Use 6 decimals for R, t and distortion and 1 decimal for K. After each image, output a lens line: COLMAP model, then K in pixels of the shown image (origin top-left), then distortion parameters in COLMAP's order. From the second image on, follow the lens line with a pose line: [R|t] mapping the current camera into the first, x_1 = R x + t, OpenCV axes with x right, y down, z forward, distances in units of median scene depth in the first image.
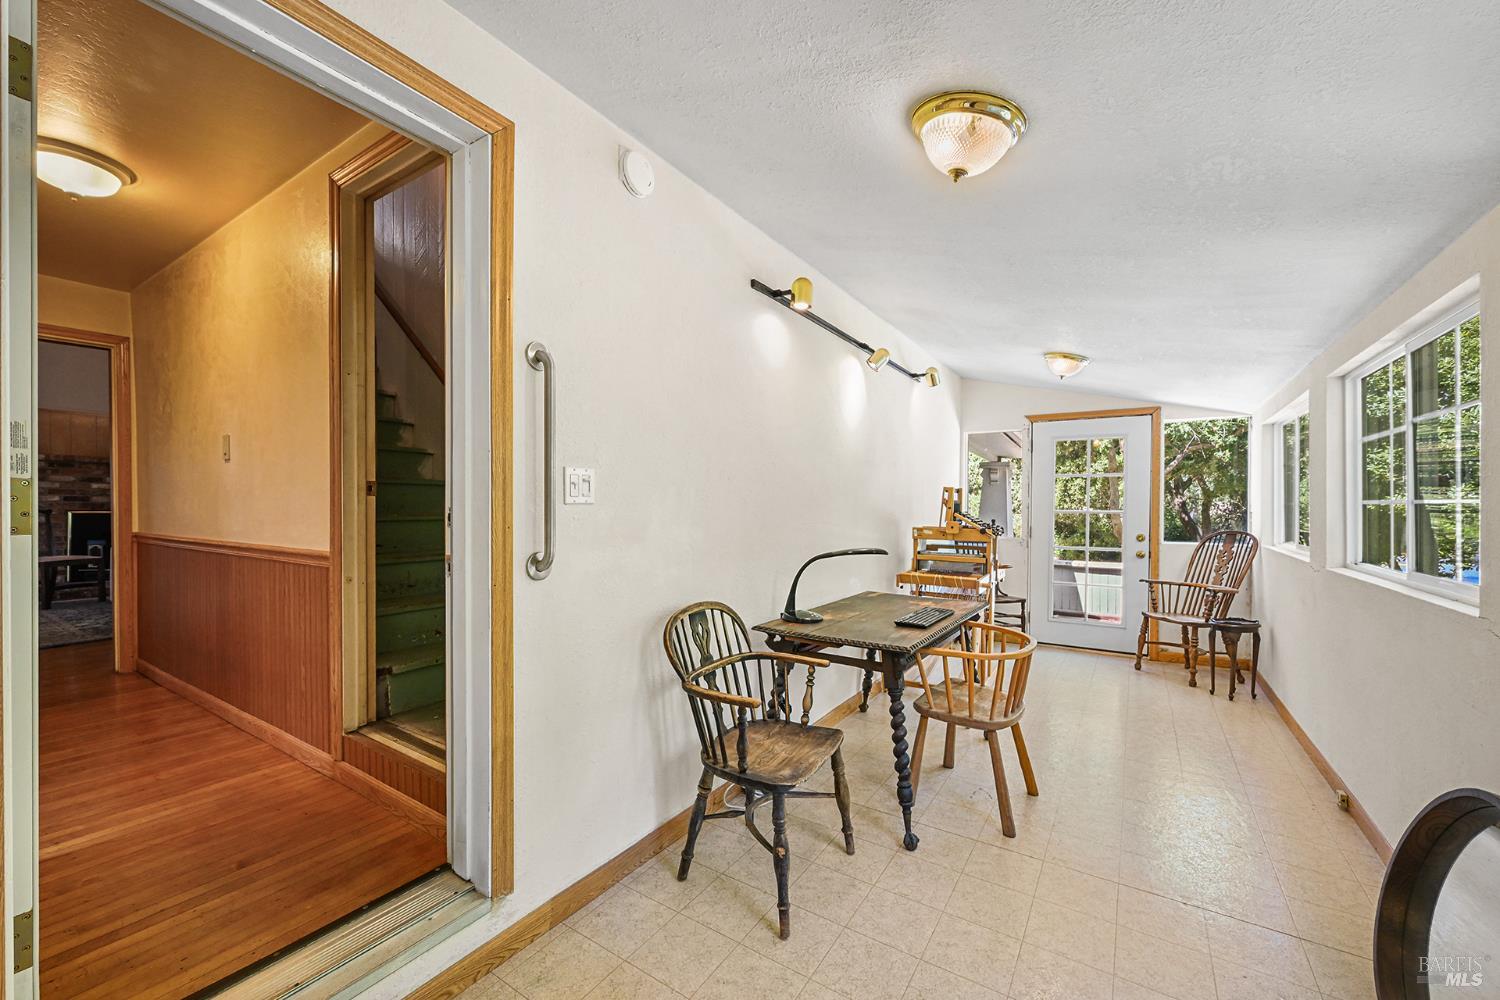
lens RADIAL K [[617.8, 0, 759.4], [0, 617.8, 506.8], [0, 0, 1]] dist [0.001050, -0.000395]
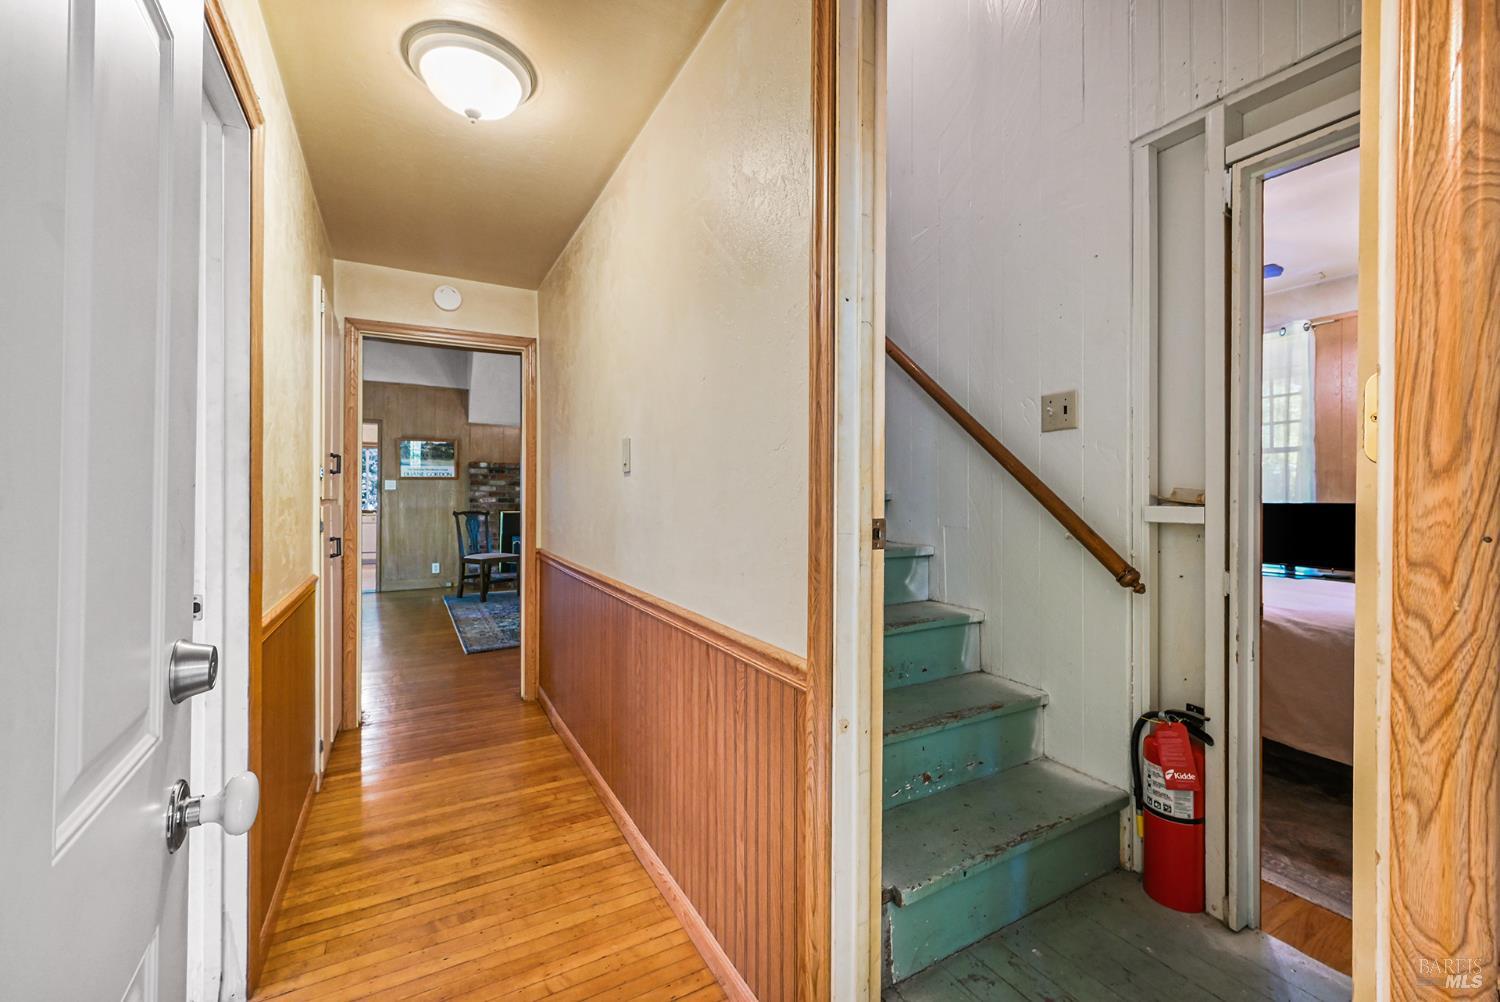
lens RADIAL K [[617.8, 0, 745.1], [0, 617.8, 489.9], [0, 0, 1]] dist [0.001050, -0.000395]
pose [[0.886174, 0.000043, -0.463352, -0.366611], [-0.007078, 0.999885, -0.013444, -0.042400], [0.463298, 0.015194, 0.886072, 0.384874]]
